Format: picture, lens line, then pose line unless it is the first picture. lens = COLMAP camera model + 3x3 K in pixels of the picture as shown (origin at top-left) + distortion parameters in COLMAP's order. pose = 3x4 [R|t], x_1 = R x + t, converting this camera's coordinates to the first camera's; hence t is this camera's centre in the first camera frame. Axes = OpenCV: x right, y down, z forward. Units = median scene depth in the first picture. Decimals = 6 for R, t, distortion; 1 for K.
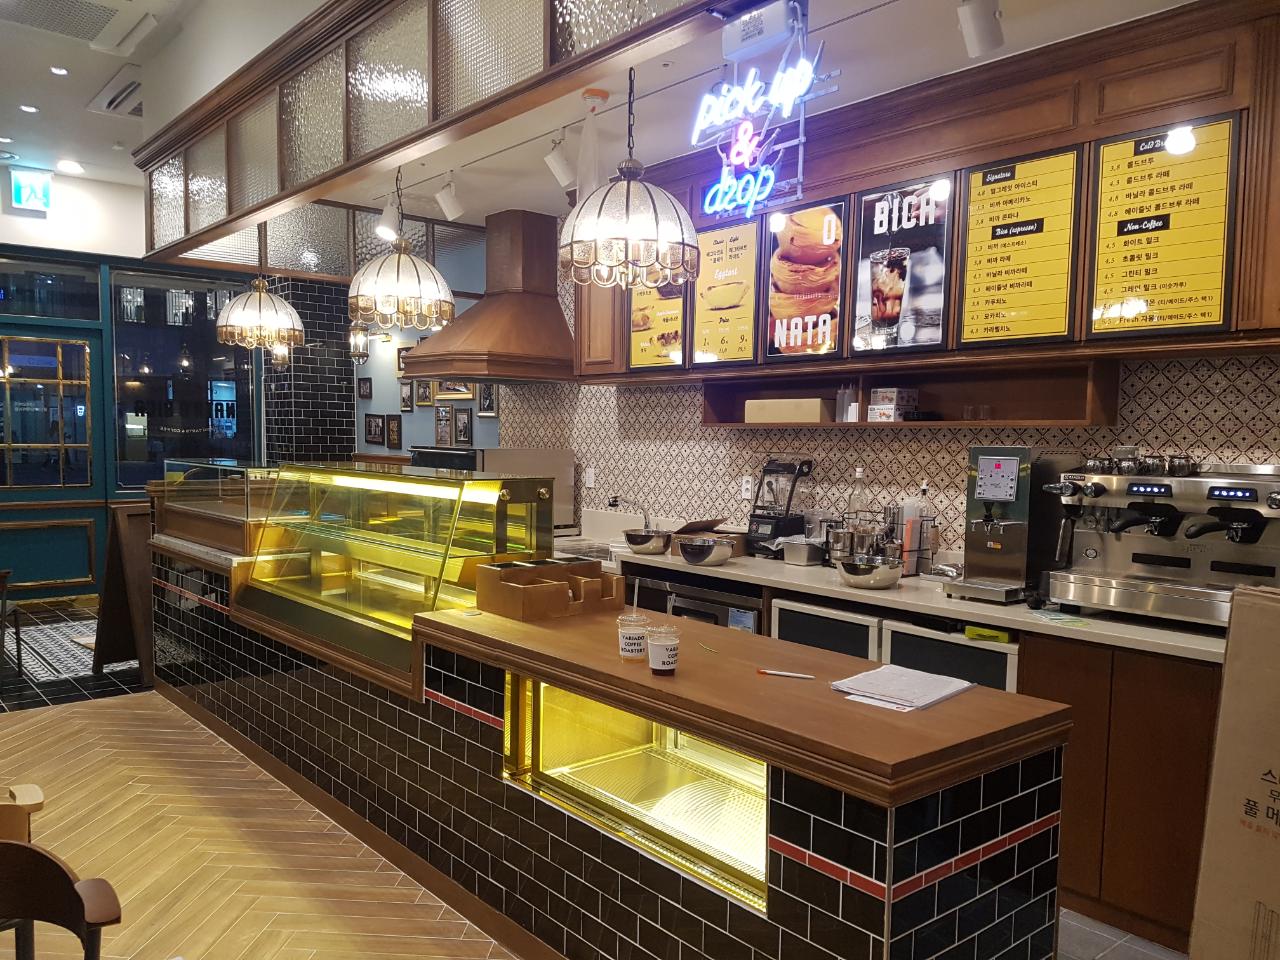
lens RADIAL K [[979.6, 0, 627.4], [0, 979.6, 511.9], [0, 0, 1]] dist [0.137871, -0.192800]
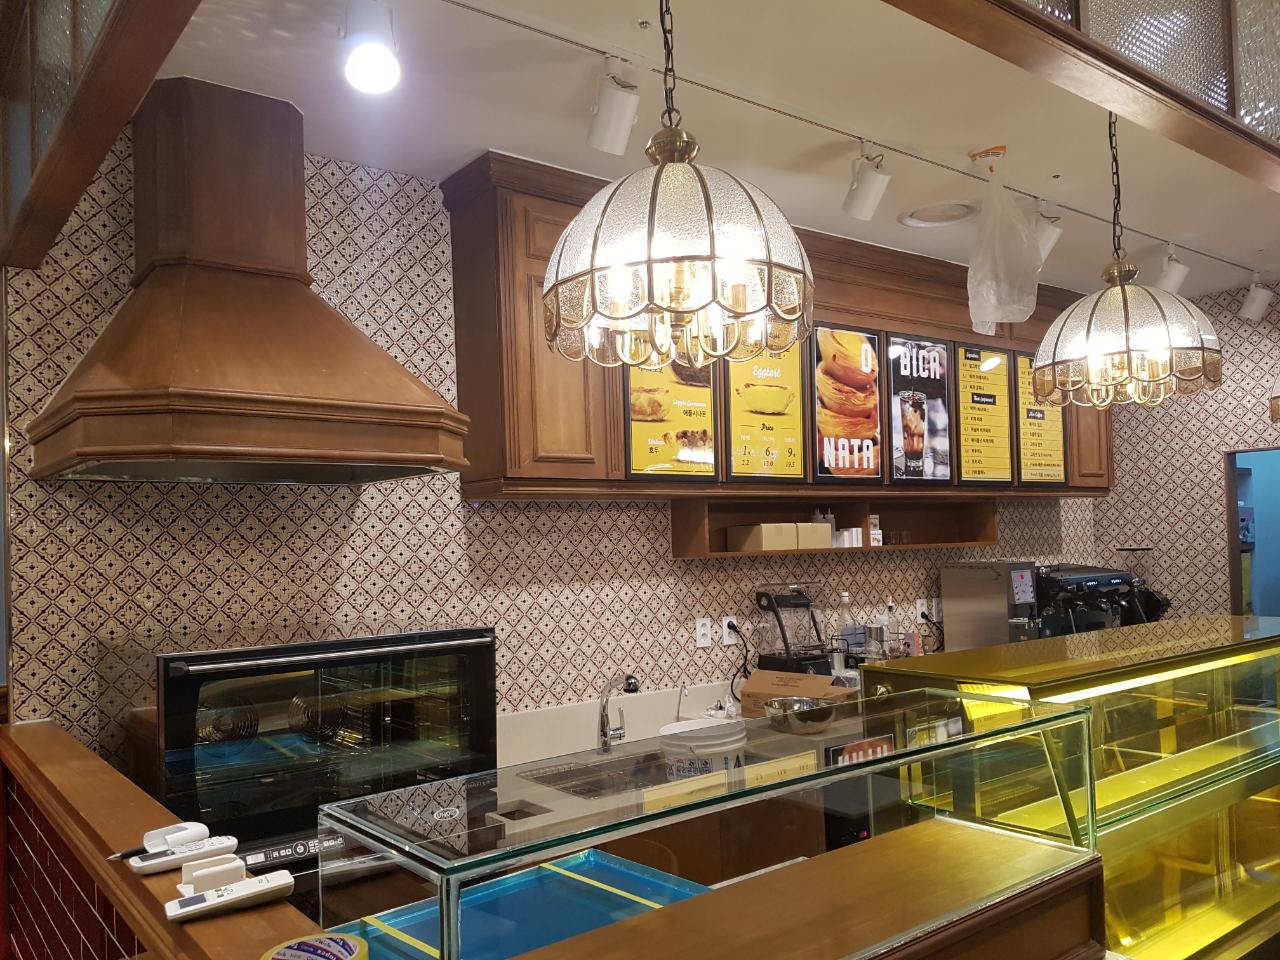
lens RADIAL K [[979.6, 0, 616.3], [0, 979.6, 525.9], [0, 0, 1]] dist [0.137871, -0.192800]
pose [[0.045066, 0.005754, 0.998967, -0.778729], [0.112797, 0.993559, -0.010812, -0.127386], [-0.992596, 0.113168, 0.044126, 1.178709]]
